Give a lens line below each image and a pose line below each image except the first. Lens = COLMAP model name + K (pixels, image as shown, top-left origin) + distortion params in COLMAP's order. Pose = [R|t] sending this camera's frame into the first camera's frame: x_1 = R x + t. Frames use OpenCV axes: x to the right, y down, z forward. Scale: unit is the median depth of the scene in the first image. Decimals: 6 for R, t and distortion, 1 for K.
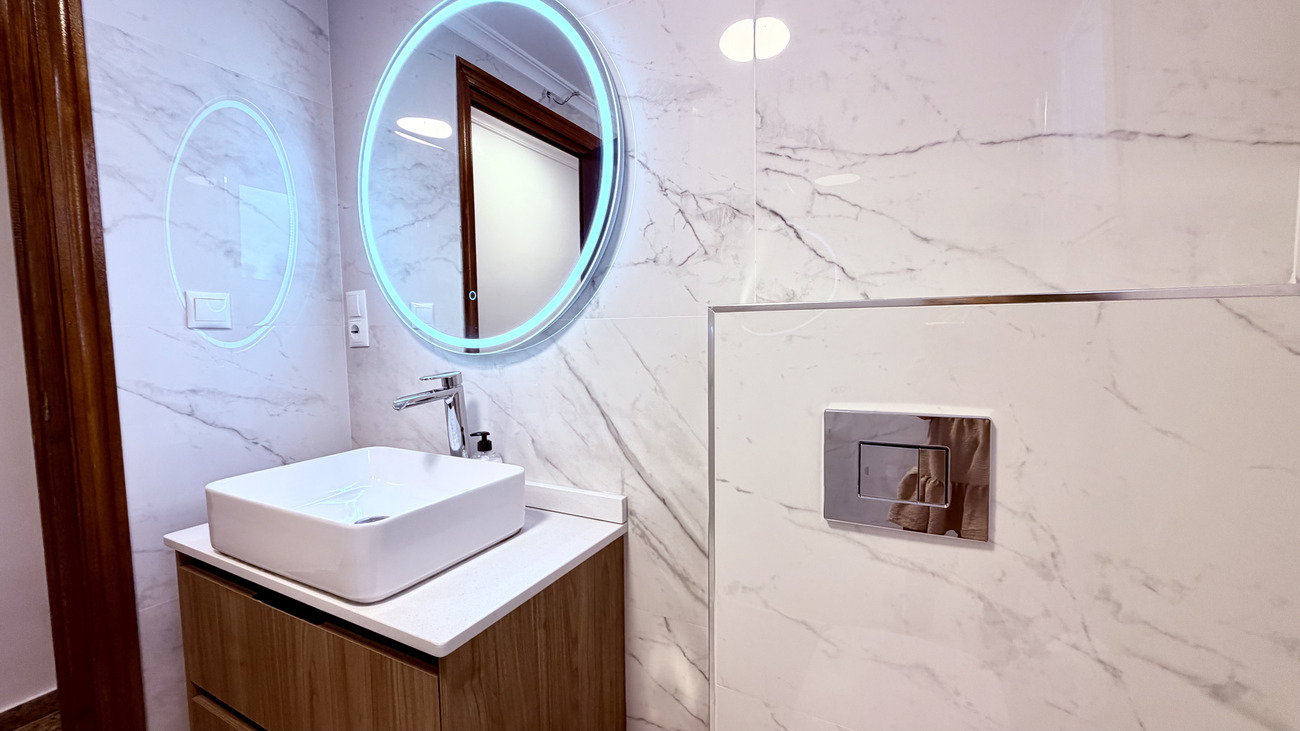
lens RADIAL K [[519.1, 0, 647.9], [0, 519.1, 366.9], [0, 0, 1]] dist [-0.001988, 0.000156]
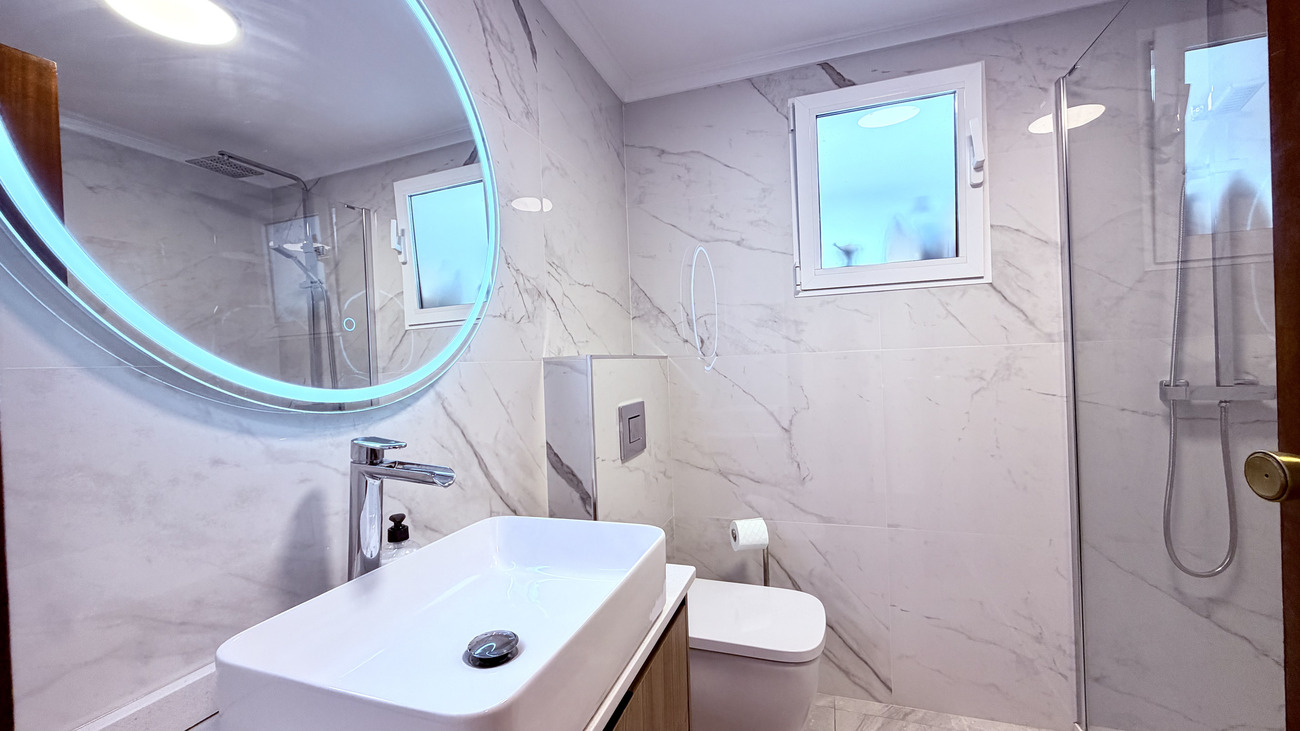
lens RADIAL K [[519.1, 0, 647.9], [0, 519.1, 366.9], [0, 0, 1]] dist [-0.001988, 0.000156]
pose [[-0.150700, 0.015274, 0.988462, -1.247673], [0.107855, 0.994166, 0.001082, -0.048606], [-0.982678, 0.106773, -0.151468, 0.854669]]
